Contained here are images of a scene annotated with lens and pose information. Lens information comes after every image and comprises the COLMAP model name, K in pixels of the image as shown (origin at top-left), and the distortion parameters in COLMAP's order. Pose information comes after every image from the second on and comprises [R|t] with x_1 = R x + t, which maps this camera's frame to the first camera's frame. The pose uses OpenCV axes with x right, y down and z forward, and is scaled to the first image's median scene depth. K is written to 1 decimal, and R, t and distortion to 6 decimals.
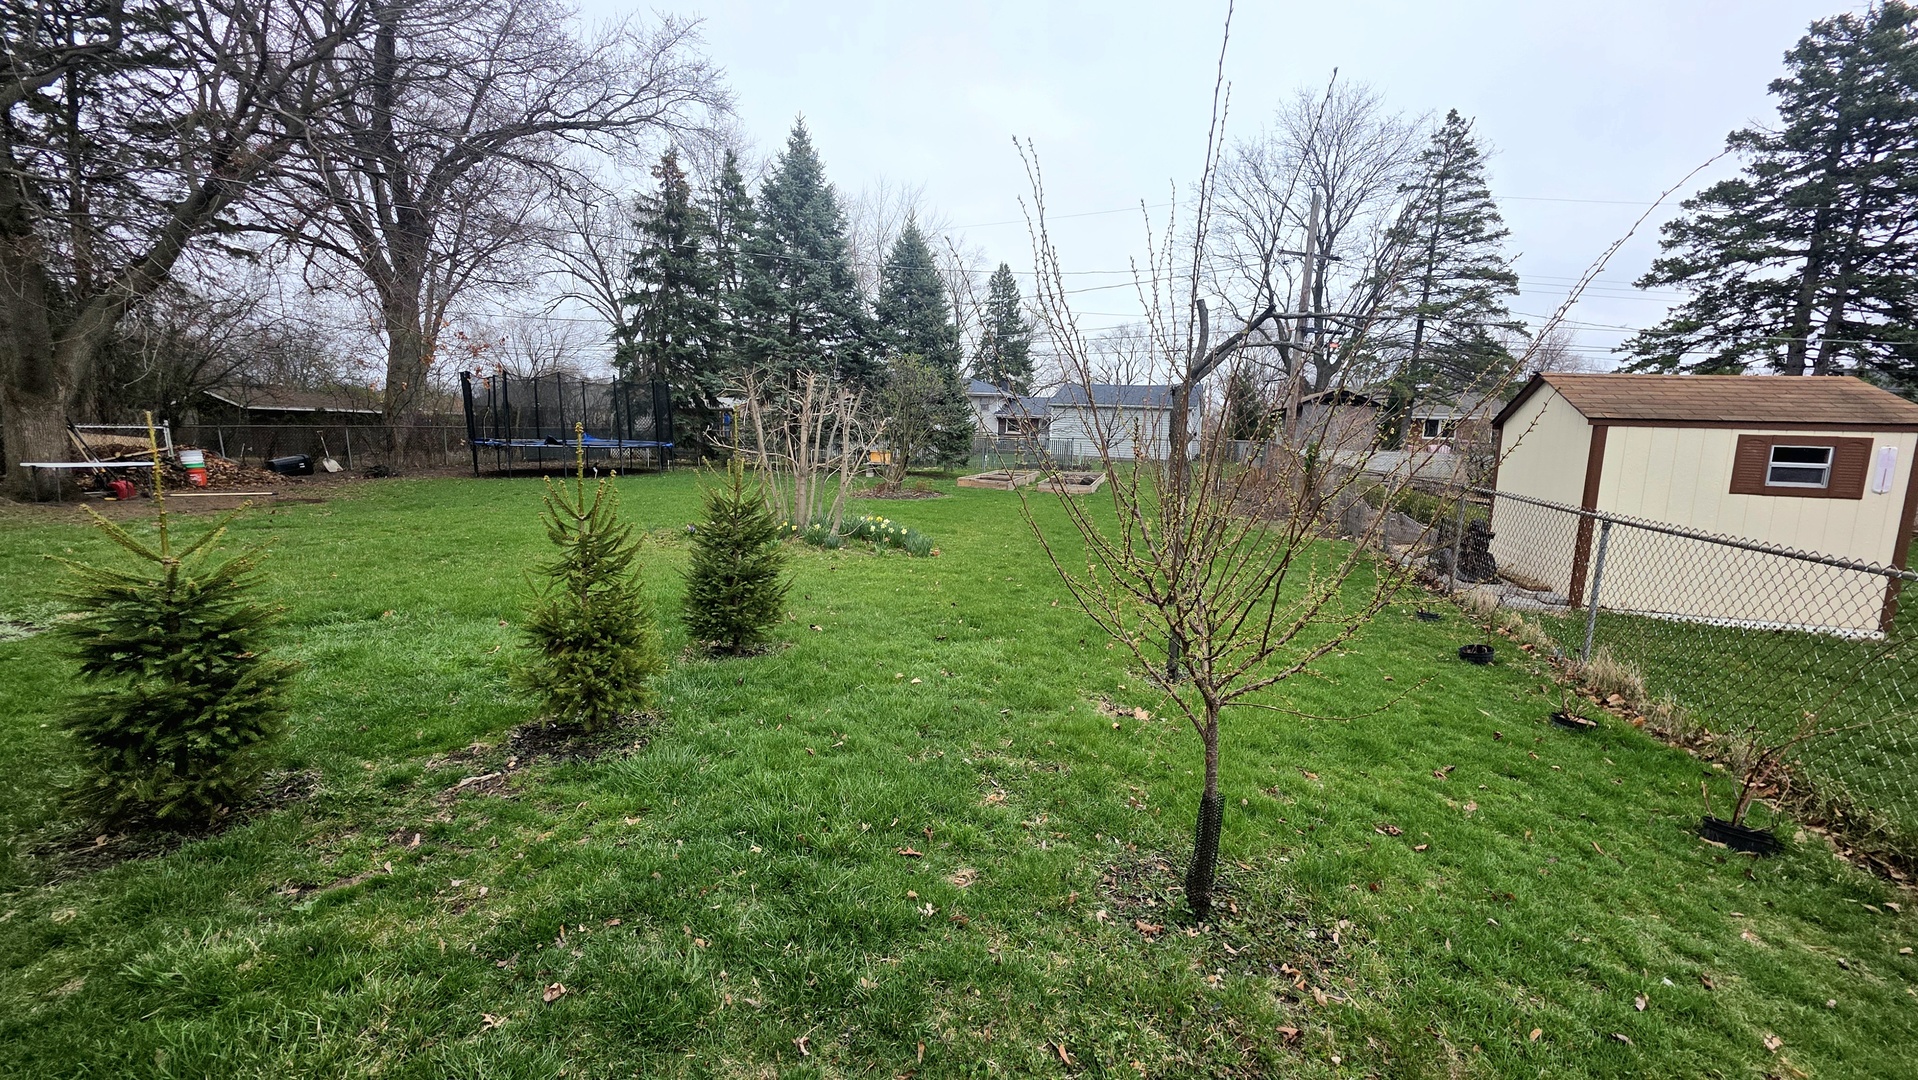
lens RADIAL K [[762.0, 0, 962.0], [0, 762.0, 539.6], [0, 0, 1]] dist [0.003599, -0.000804]
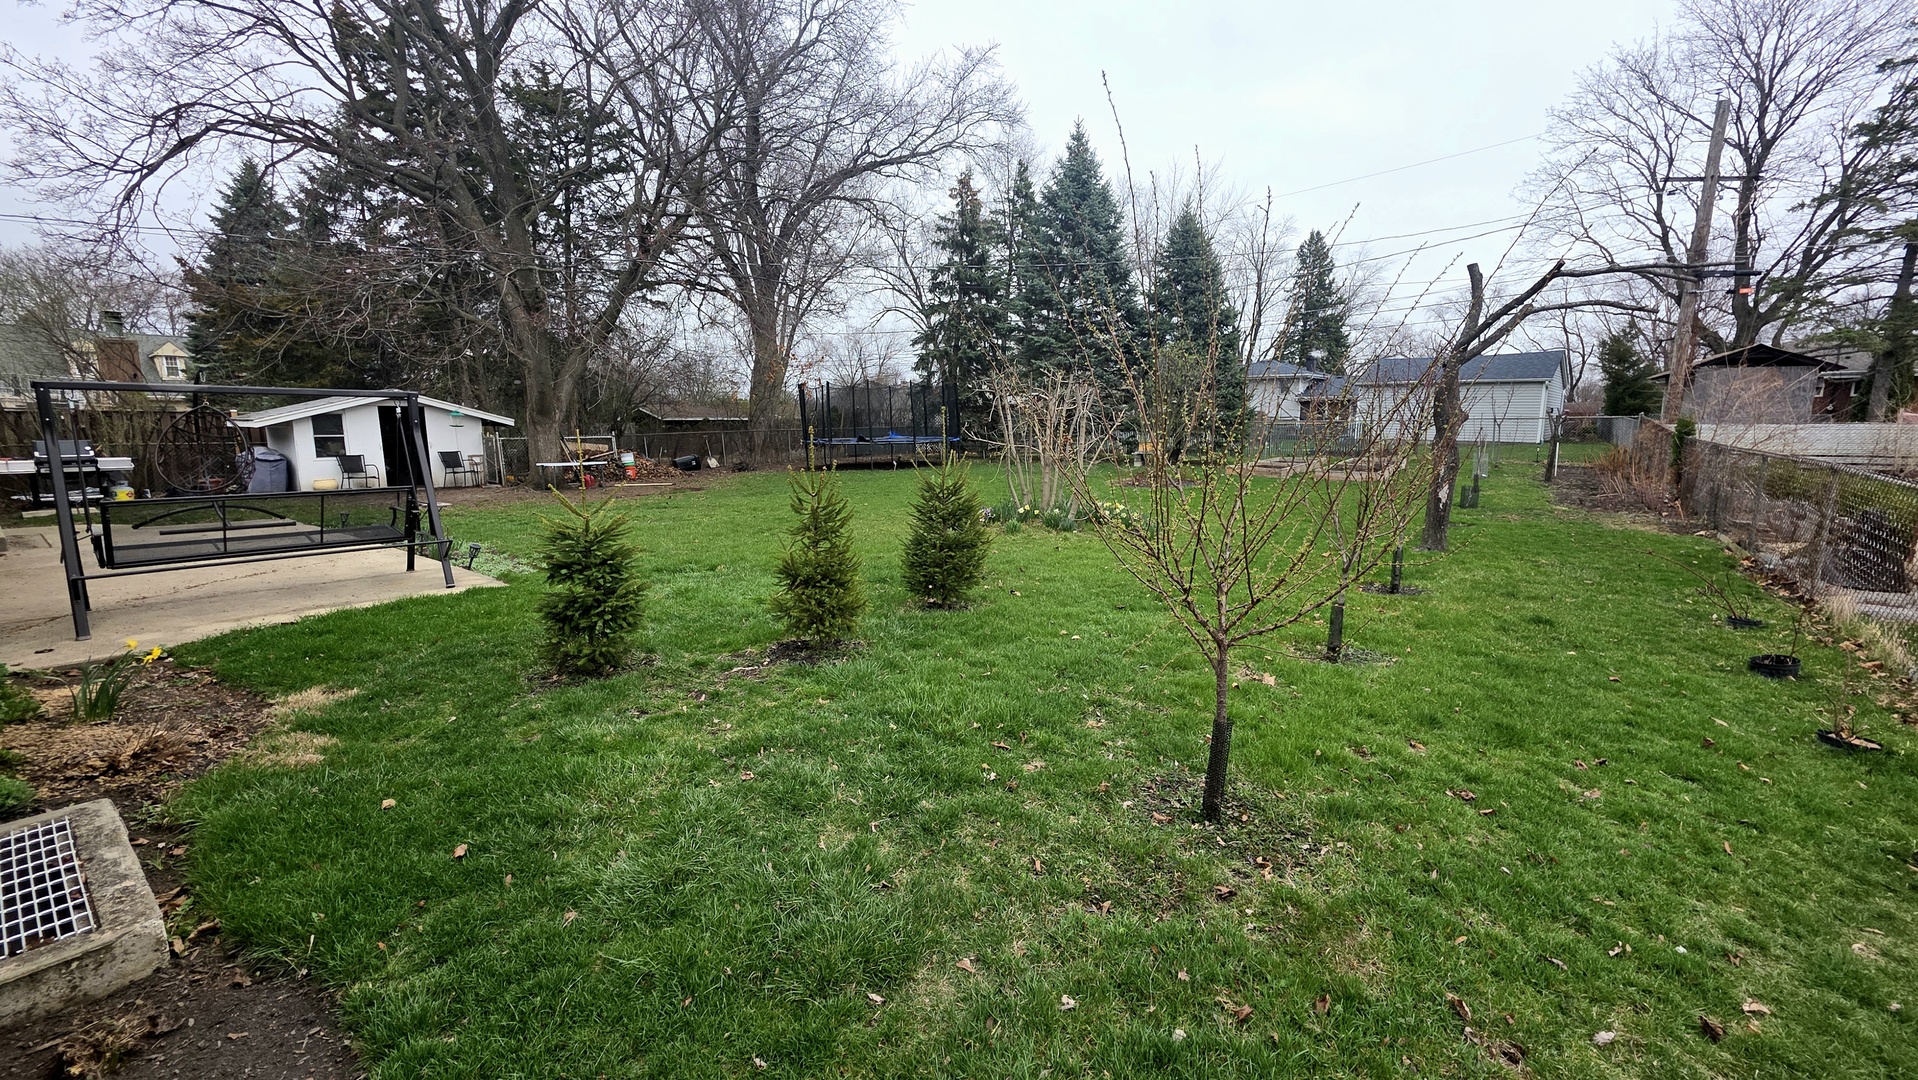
lens RADIAL K [[762.0, 0, 962.0], [0, 762.0, 539.6], [0, 0, 1]] dist [0.003599, -0.000804]
pose [[0.927034, 0.023397, -0.374246, 0.043281], [-0.018990, 0.999700, 0.015459, 0.004323], [0.374495, -0.007224, 0.927201, -0.030129]]
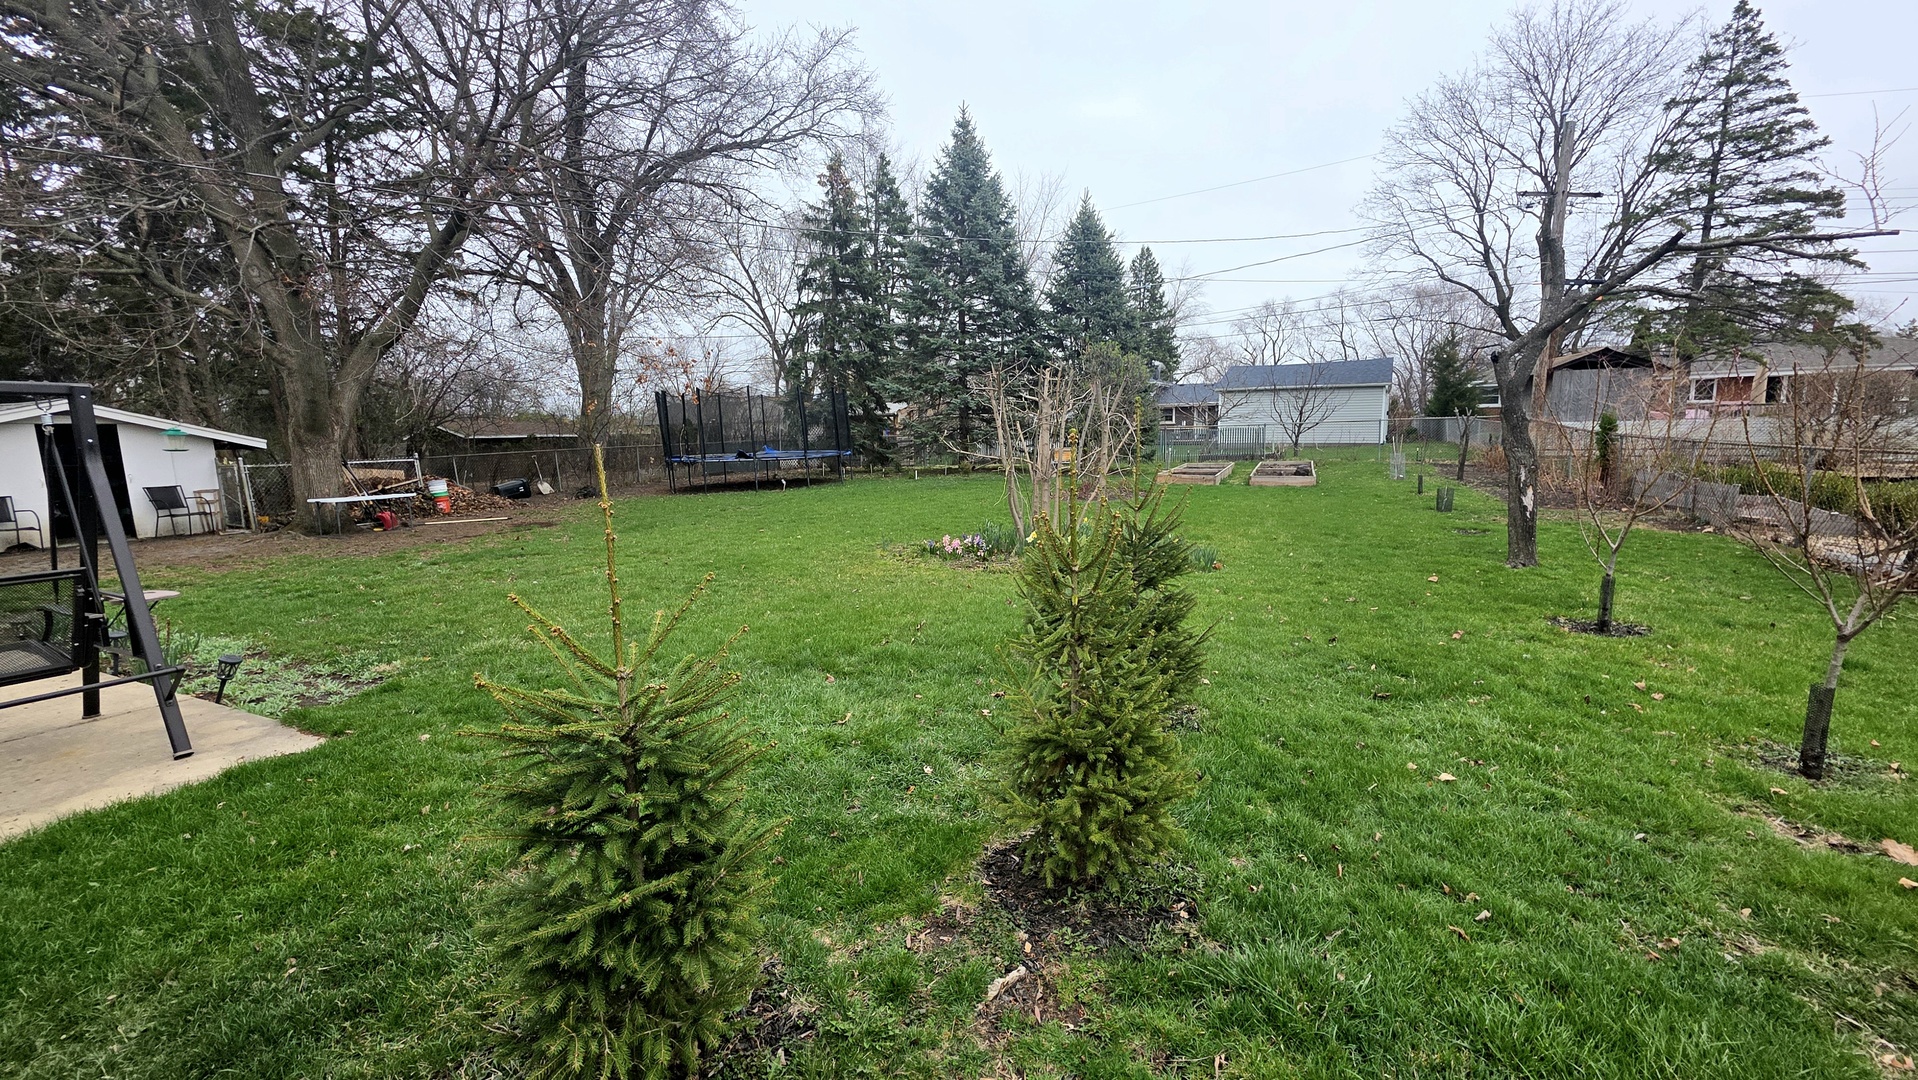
lens RADIAL K [[762.0, 0, 962.0], [0, 762.0, 539.6], [0, 0, 1]] dist [0.003599, -0.000804]
pose [[0.985566, -0.029151, -0.166764, -0.076698], [0.029816, 0.999554, 0.001483, -0.009226], [0.166647, -0.006434, 0.985996, 0.049337]]
